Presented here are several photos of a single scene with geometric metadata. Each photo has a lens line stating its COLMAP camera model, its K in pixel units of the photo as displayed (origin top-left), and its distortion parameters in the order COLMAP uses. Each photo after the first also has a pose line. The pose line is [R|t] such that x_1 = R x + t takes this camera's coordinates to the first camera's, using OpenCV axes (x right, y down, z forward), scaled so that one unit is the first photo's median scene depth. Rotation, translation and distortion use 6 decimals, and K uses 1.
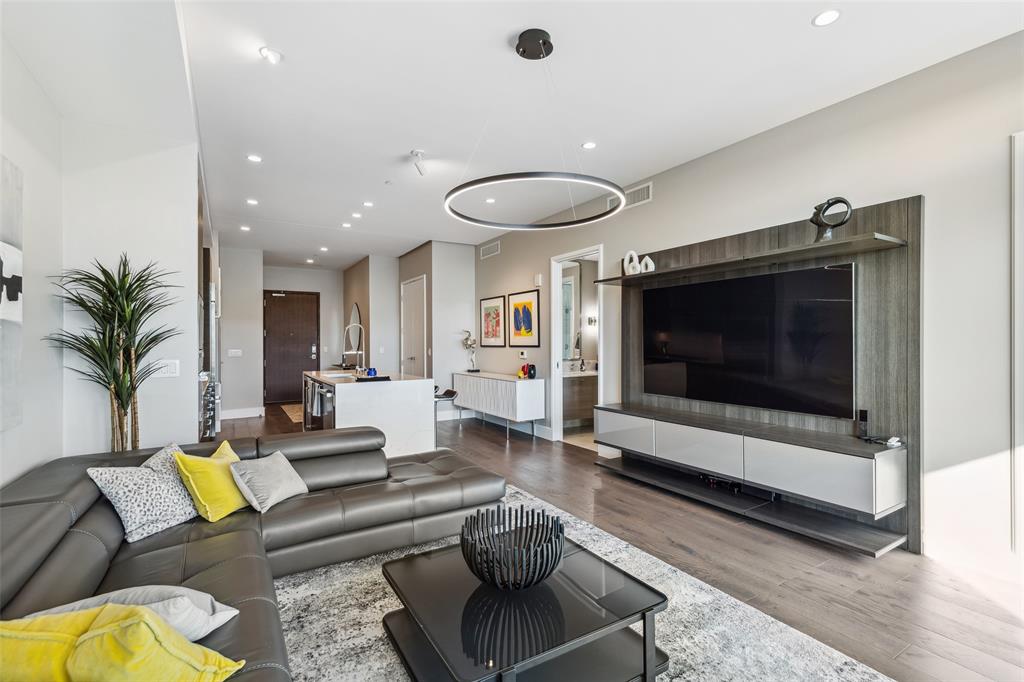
lens RADIAL K [[471.8, 0, 512.9], [0, 471.8, 341.9], [0, 0, 1]] dist [0.005193, 0.000329]
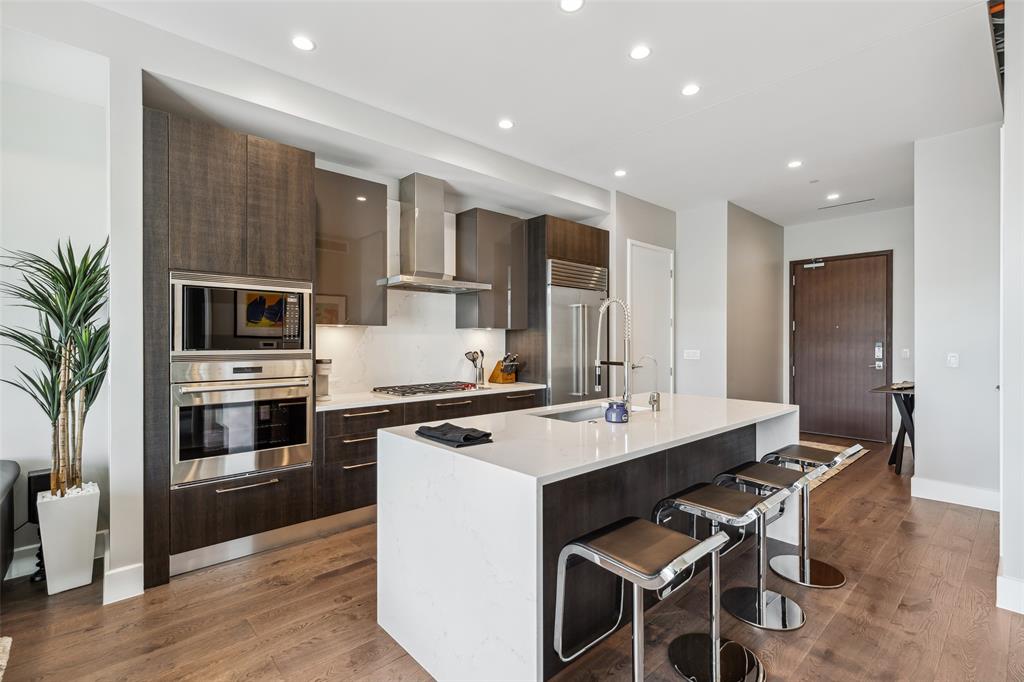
lens RADIAL K [[471.8, 0, 509.6], [0, 471.8, 343.2], [0, 0, 1]] dist [0.005193, 0.000329]
pose [[0.198469, 0.003745, -0.980100, 0.048759], [0.001049, 0.999991, 0.004034, 0.002253], [0.980107, -0.001829, 0.198463, 0.465809]]
